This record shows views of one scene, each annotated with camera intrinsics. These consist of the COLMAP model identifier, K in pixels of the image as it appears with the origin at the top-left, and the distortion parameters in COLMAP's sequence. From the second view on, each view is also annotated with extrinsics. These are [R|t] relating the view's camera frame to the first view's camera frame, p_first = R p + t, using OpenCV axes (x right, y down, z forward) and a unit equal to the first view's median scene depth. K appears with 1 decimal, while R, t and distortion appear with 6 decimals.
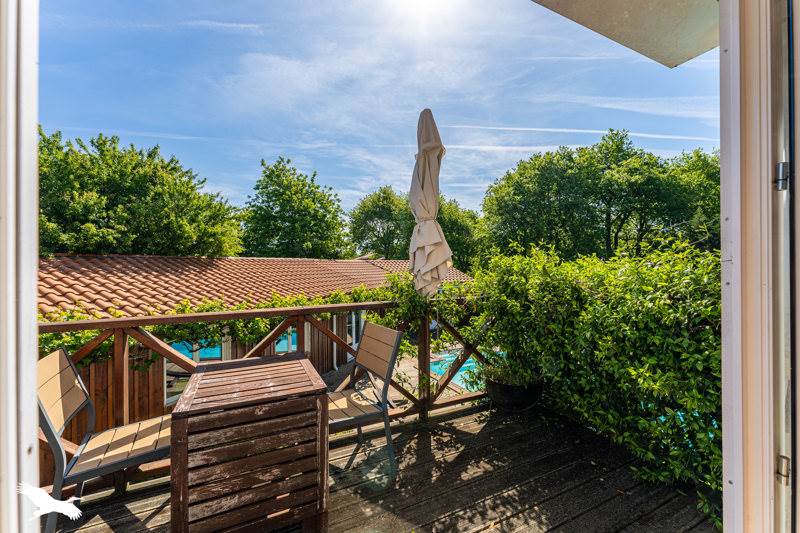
lens RADIAL K [[317.0, 0, 400.0], [0, 317.0, 266.5], [0, 0, 1]] dist [-0.000139, -0.000003]
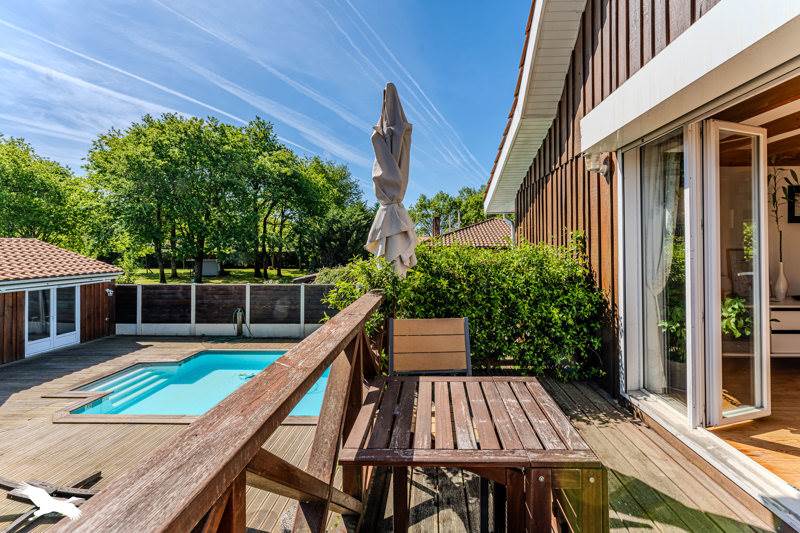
lens RADIAL K [[337.0, 0, 400.9], [0, 337.0, 246.2], [0, 0, 1]] dist [-0.001467, -0.000213]
pose [[0.459111, 0.007364, 0.888349, -0.106604], [-0.001451, 0.999971, -0.007539, 0.000862], [-0.888378, 0.002172, 0.459108, 0.074016]]
